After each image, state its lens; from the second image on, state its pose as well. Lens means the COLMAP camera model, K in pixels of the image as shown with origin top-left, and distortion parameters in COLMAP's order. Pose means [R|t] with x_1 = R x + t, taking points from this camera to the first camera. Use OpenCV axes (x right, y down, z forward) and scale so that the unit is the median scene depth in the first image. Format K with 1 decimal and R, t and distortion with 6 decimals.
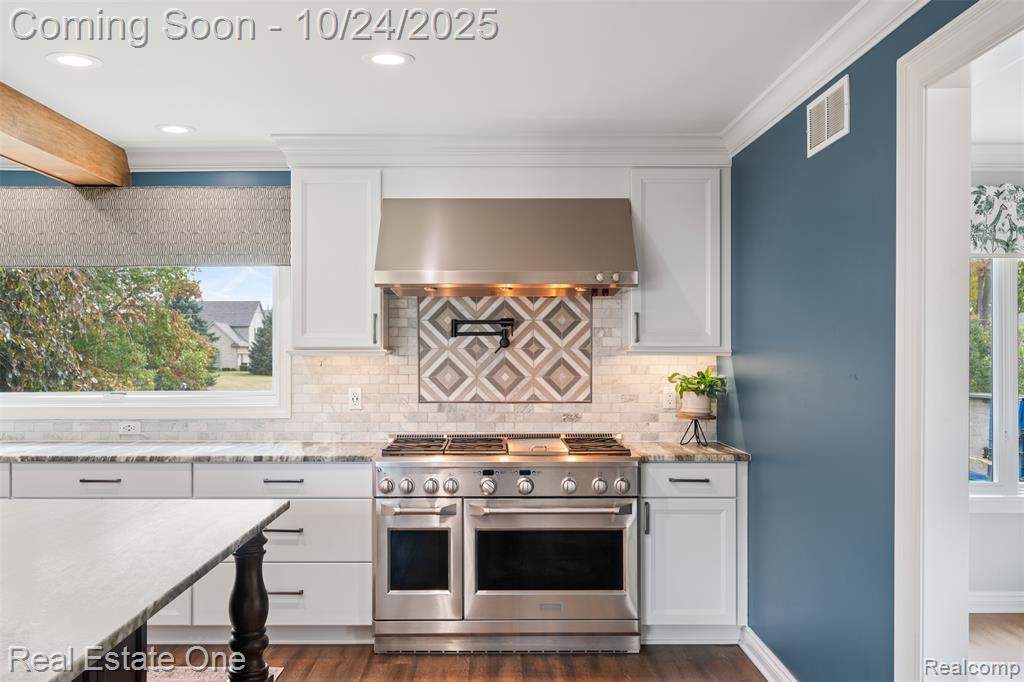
lens RADIAL K [[938.0, 0, 496.3], [0, 938.0, 338.6], [0, 0, 1]] dist [-0.001728, 0.000000]
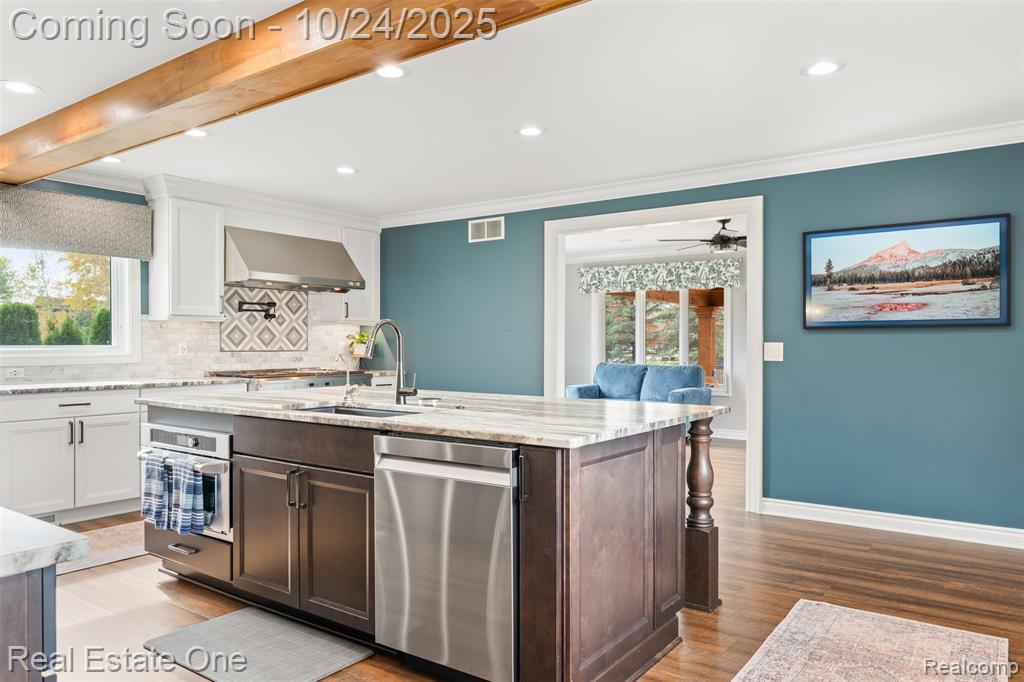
lens RADIAL K [[700.7, 0, 507.2], [0, 700.7, 345.7], [0, 0, 1]] dist [-0.007213, 0.001193]
pose [[0.586288, -0.001527, 0.810101, -0.797330], [-0.012695, 0.999858, 0.011072, 0.039834], [-0.810003, -0.016775, 0.586186, -0.111771]]
